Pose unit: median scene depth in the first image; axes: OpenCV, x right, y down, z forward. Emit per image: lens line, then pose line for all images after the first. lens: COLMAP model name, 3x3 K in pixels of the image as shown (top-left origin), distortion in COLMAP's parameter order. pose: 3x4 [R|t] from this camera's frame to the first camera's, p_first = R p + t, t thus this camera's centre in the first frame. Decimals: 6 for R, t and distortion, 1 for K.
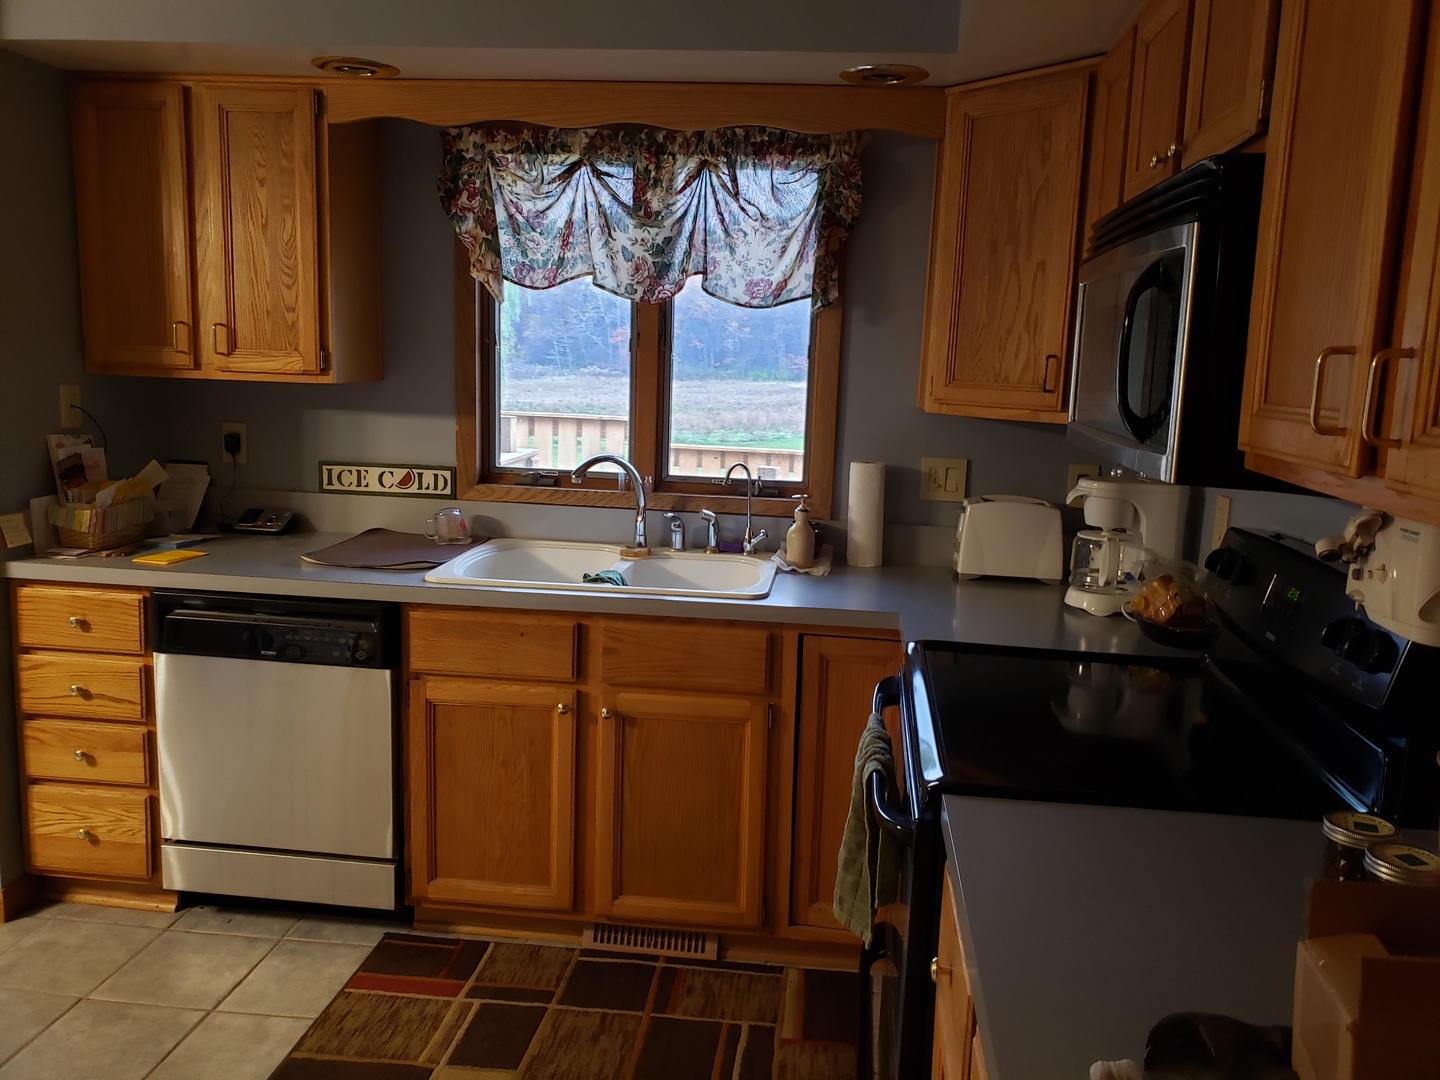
lens RADIAL K [[1096.0, 0, 744.5], [0, 1096.0, 521.2], [0, 0, 1]] dist [0.037912, -0.020545]
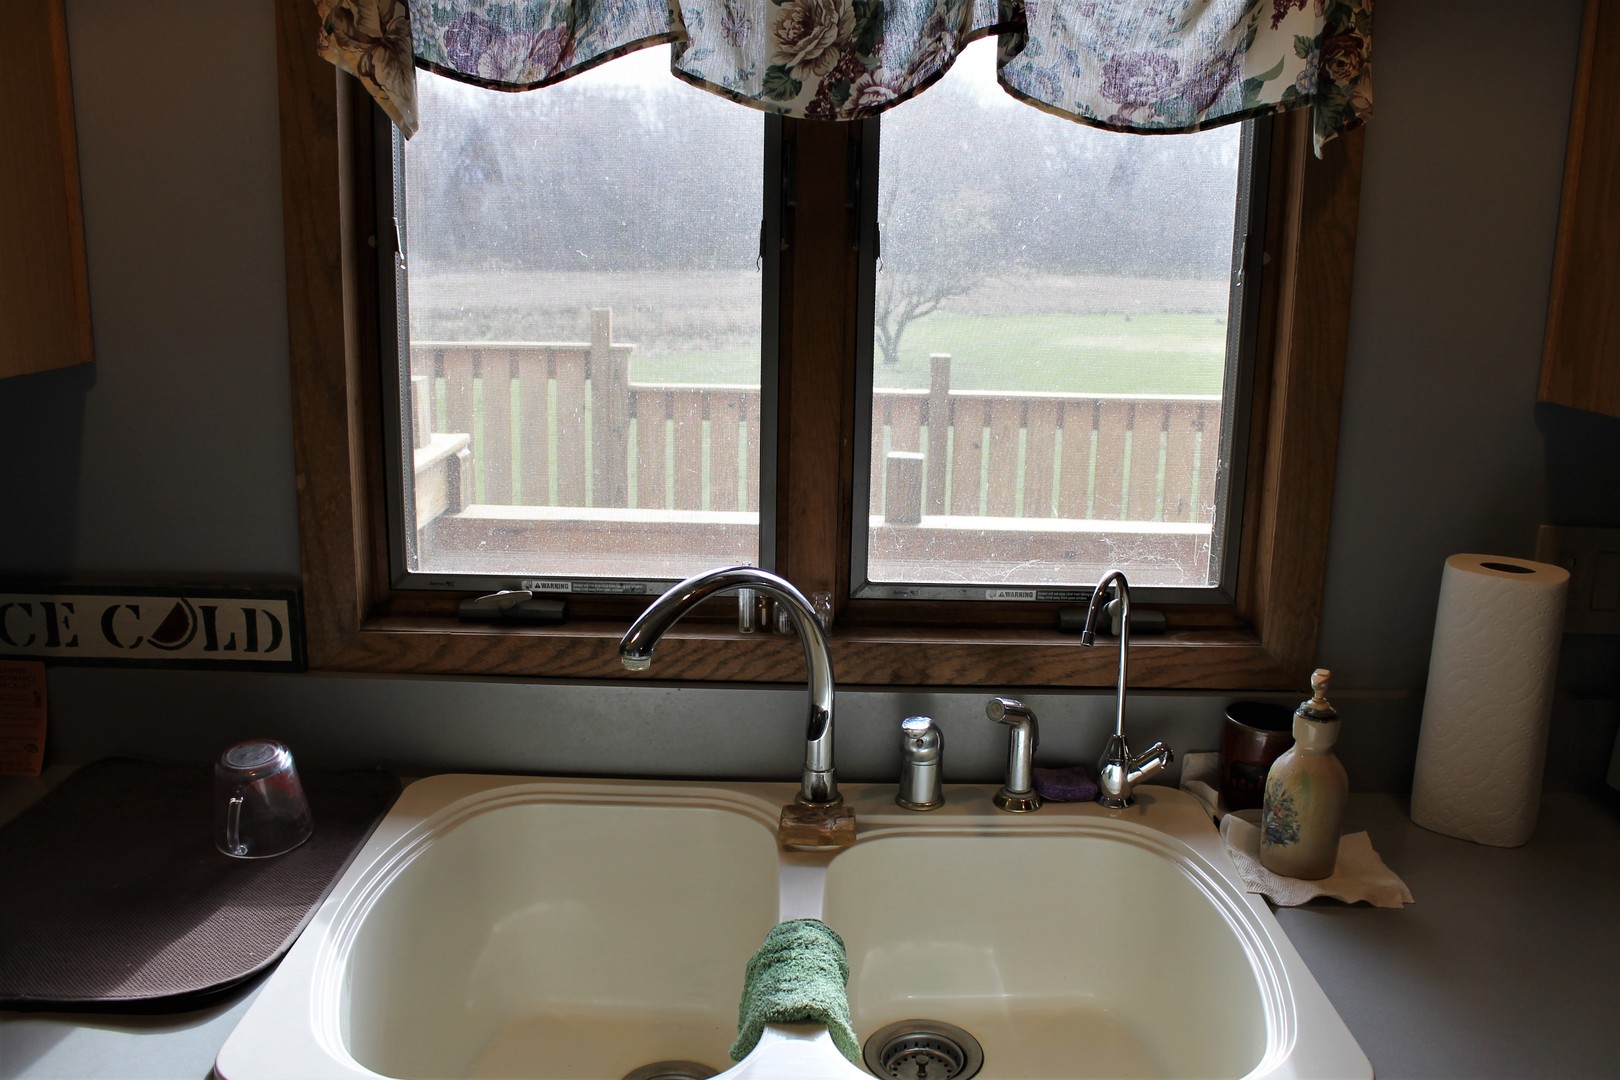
lens RADIAL K [[1342.3, 0, 806.0], [0, 1342.3, 537.9], [0, 0, 1]] dist [-0.170449, 0.127762]
pose [[0.995009, -0.039431, 0.091665, -0.140113], [0.034013, 0.997623, 0.059932, -0.091154], [-0.093810, -0.056515, 0.993985, 0.572485]]
